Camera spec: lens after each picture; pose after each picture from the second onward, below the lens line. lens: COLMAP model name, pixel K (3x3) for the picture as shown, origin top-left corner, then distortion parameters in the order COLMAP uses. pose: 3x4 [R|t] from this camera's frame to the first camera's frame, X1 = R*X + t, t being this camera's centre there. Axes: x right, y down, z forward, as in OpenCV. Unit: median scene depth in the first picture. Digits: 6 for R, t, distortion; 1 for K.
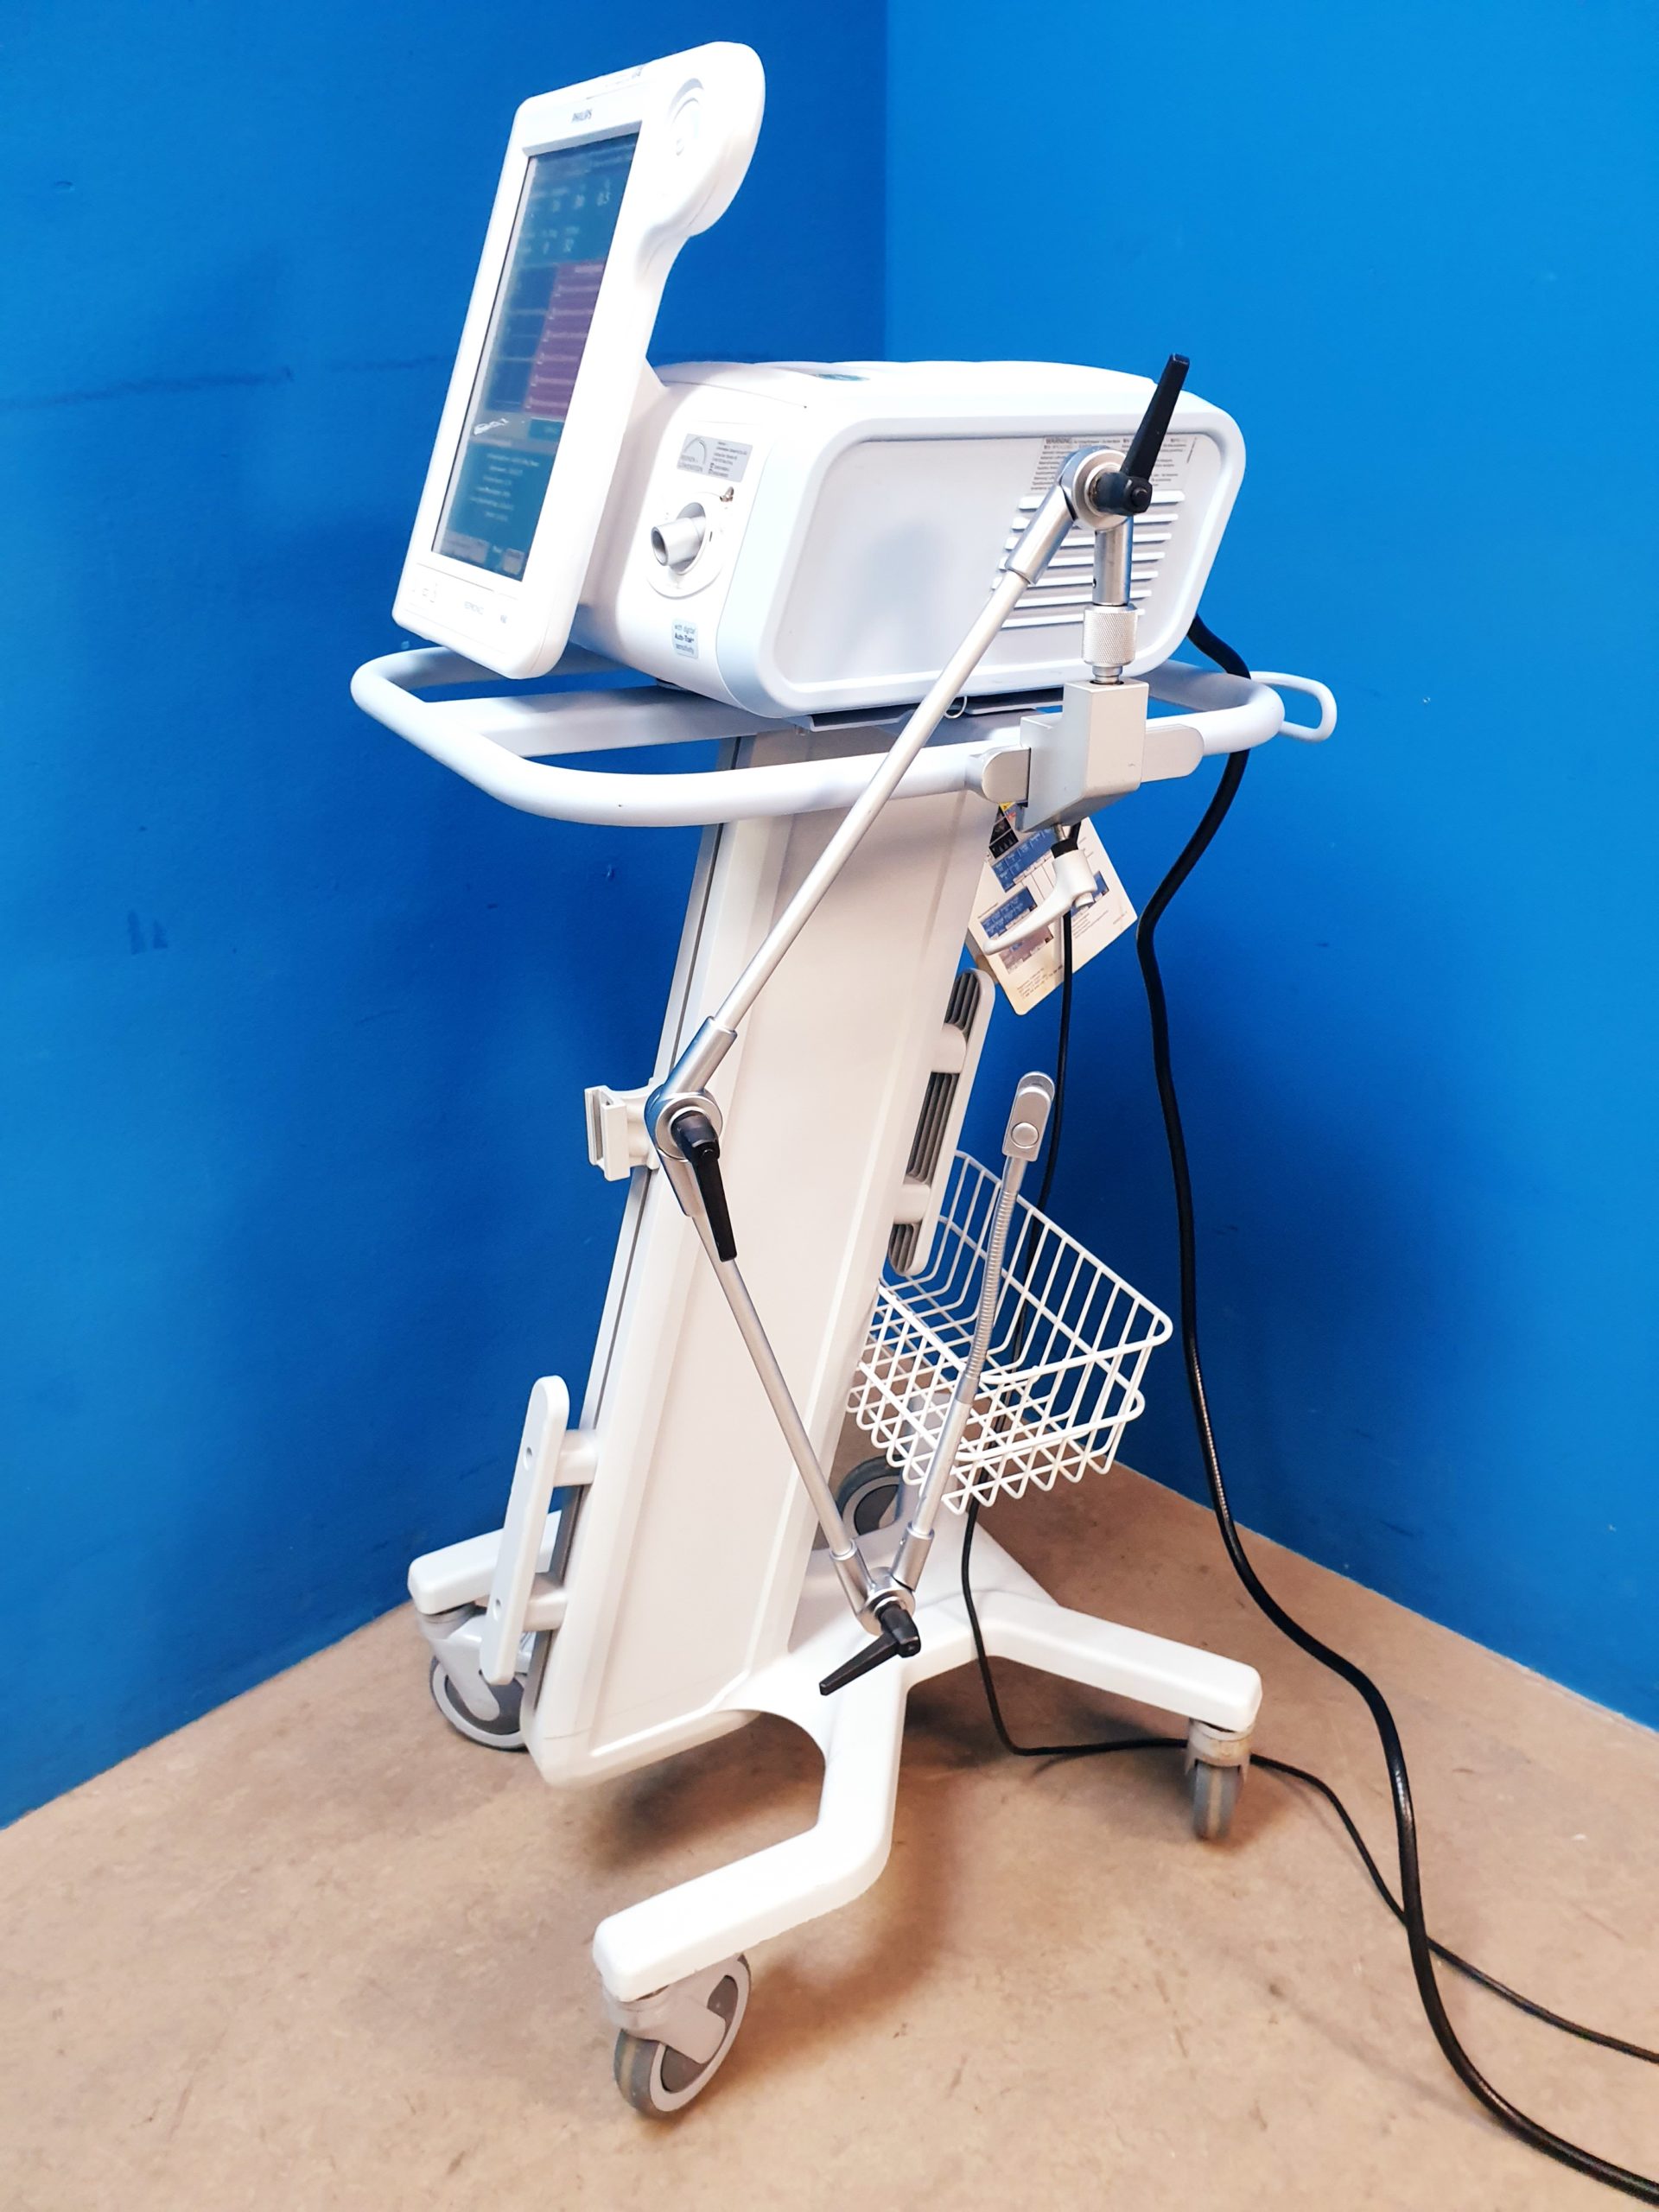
lens RADIAL K [[1744.1, 0, 827.8], [0, 1744.1, 1120.3], [0, 0, 1]] dist [0.012770, 0.014517]
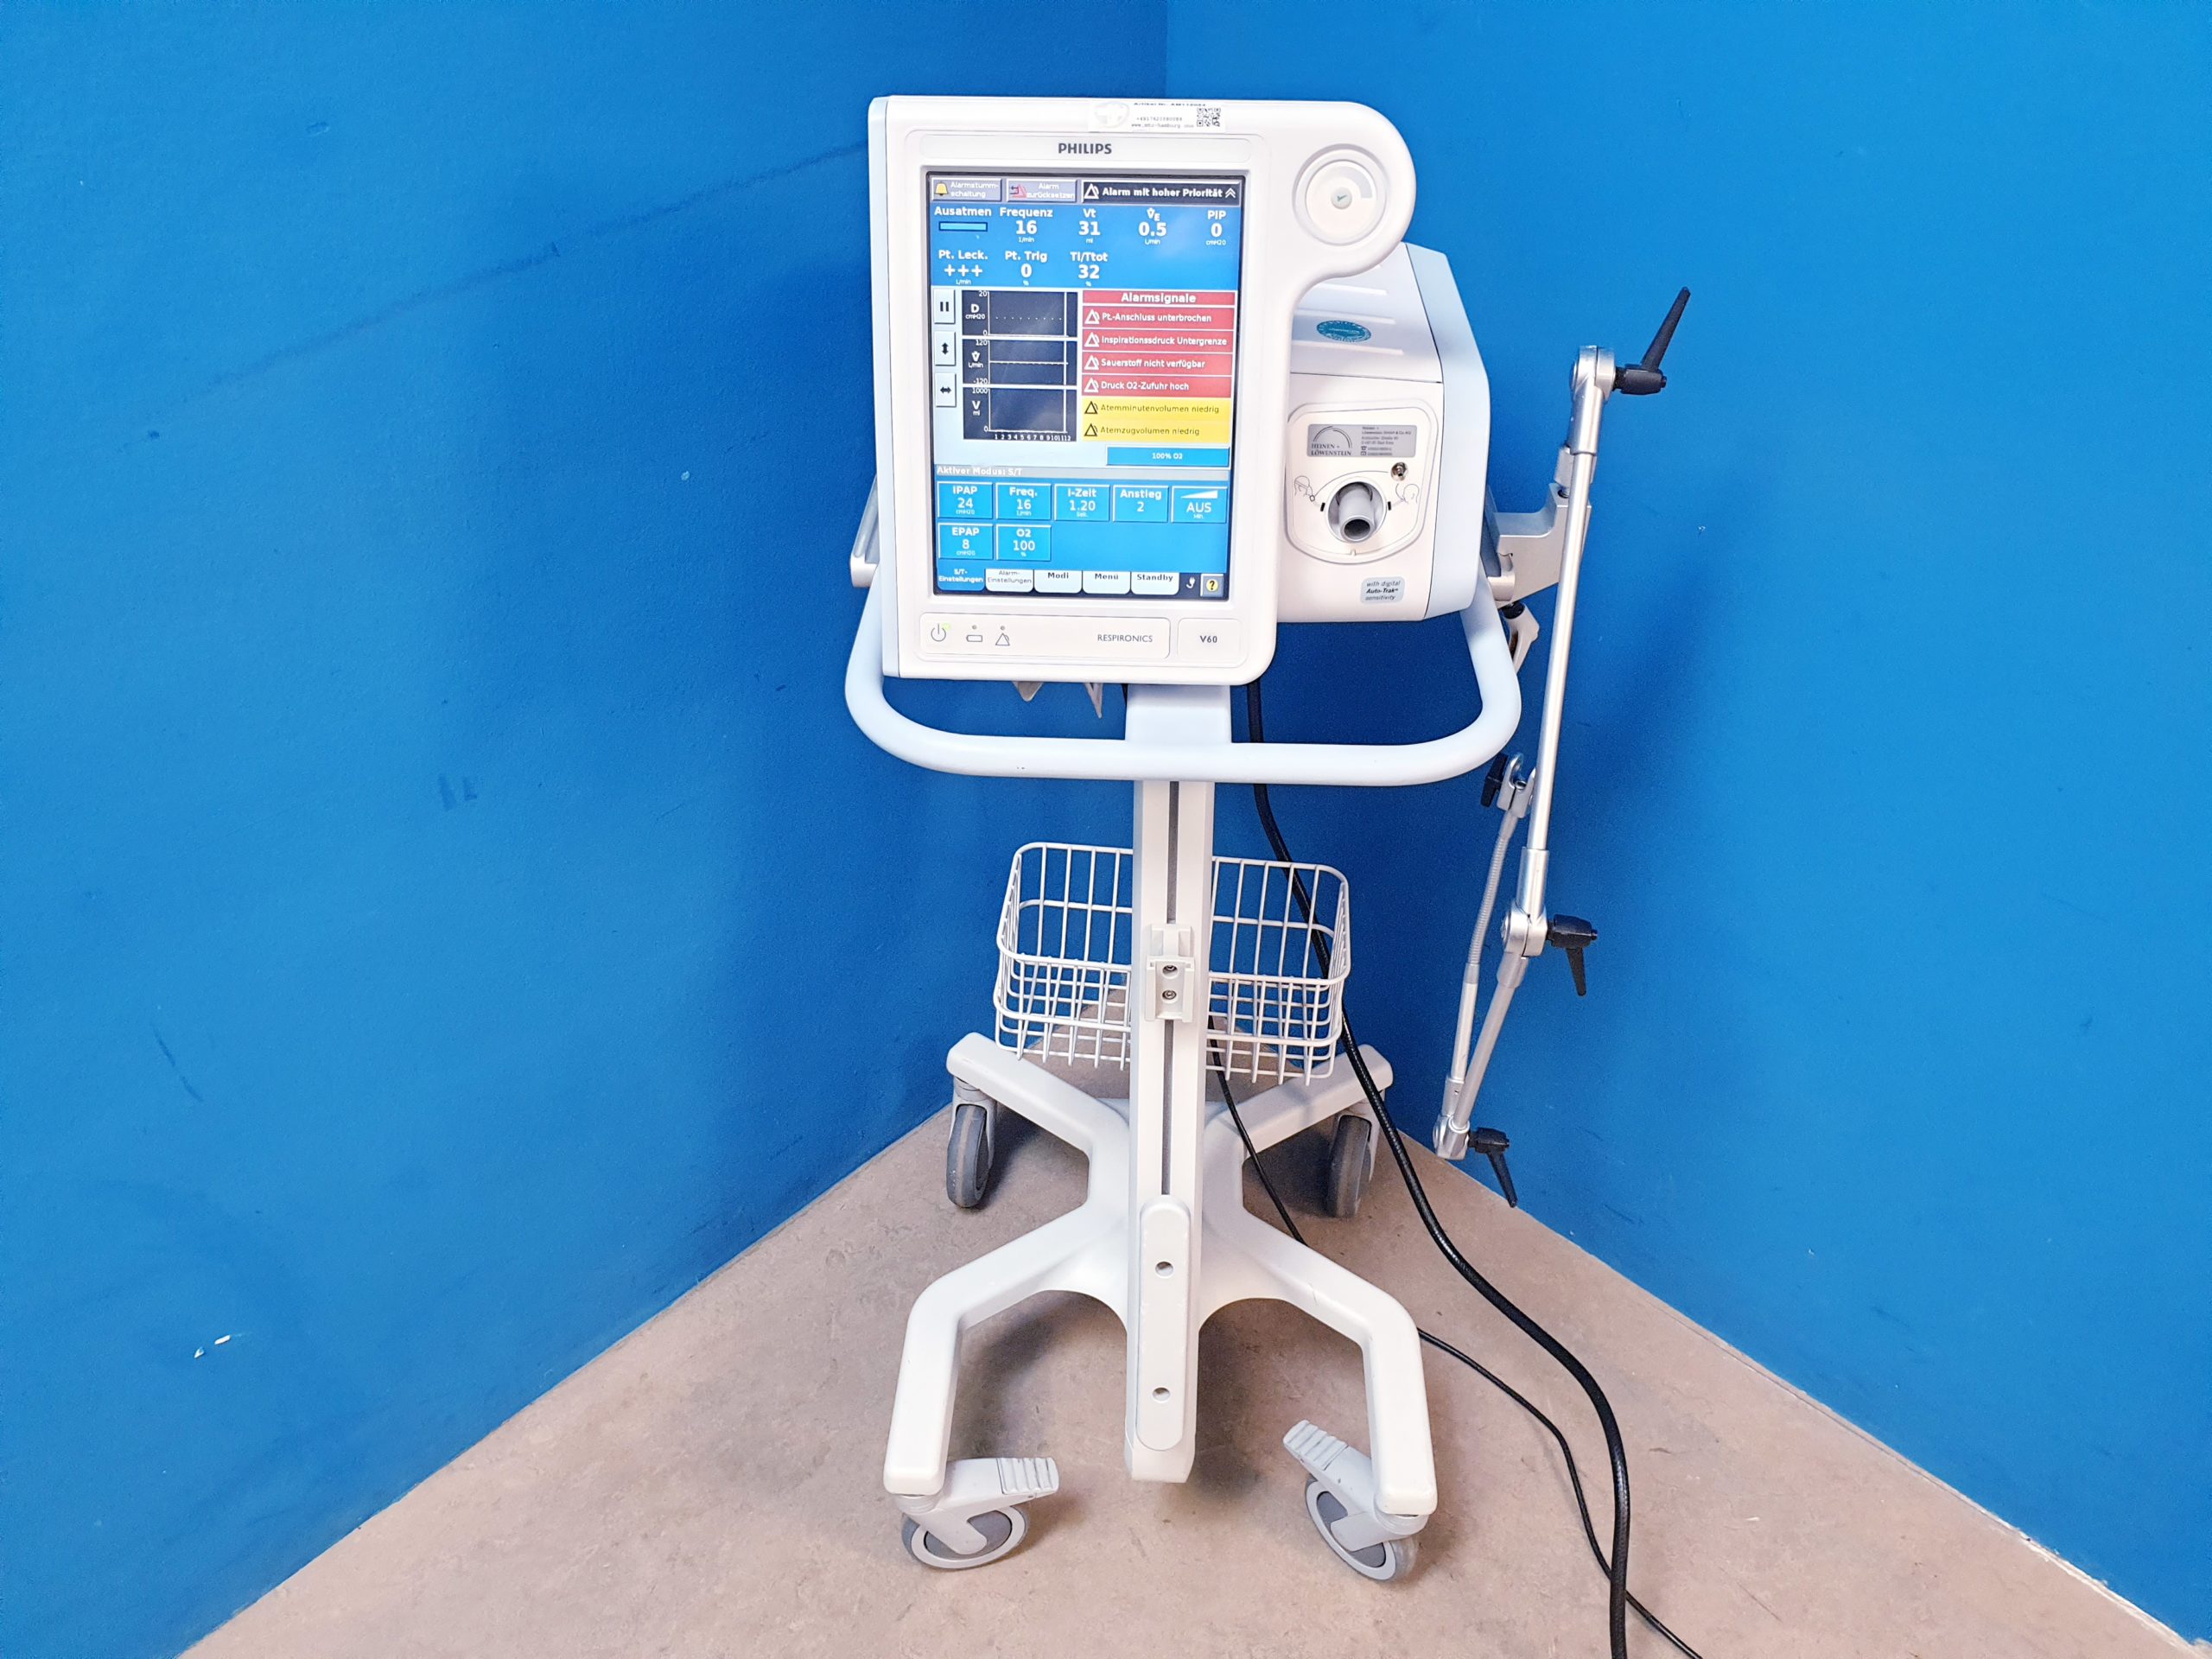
lens RADIAL K [[1744.1, 0, 1086.8], [0, 1744.1, 816.3], [0, 0, 1]] dist [0.012770, 0.014517]
pose [[0.999956, -0.000176, -0.009387, -0.000595], [0.002337, 0.973017, 0.230721, -0.314570], [0.009093, -0.230732, 0.972975, -0.021989]]
